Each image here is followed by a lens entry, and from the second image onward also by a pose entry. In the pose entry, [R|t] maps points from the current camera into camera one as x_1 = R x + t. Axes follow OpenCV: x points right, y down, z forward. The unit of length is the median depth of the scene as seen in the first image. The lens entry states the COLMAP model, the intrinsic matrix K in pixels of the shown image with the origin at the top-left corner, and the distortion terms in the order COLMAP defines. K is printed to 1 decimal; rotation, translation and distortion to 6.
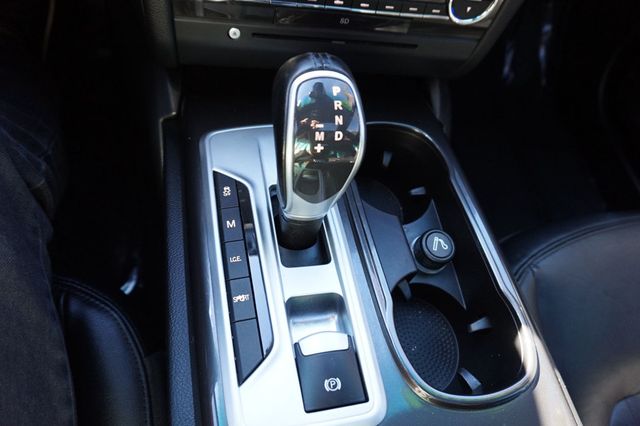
lens RADIAL K [[441.3, 0, 319.8], [0, 441.3, 215.9], [0, 0, 1]] dist [-0.031577, 0.028285]
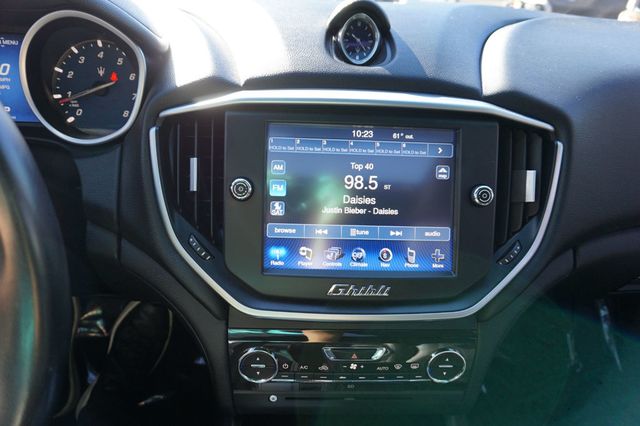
lens RADIAL K [[441.3, 0, 324.6], [0, 441.3, 214.1], [0, 0, 1]] dist [-0.031577, 0.028285]
pose [[0.976219, -0.089876, -0.197276, 0.313960], [-0.030461, 0.844114, -0.535298, -0.165061], [0.214634, 0.528578, 0.821302, -0.472028]]
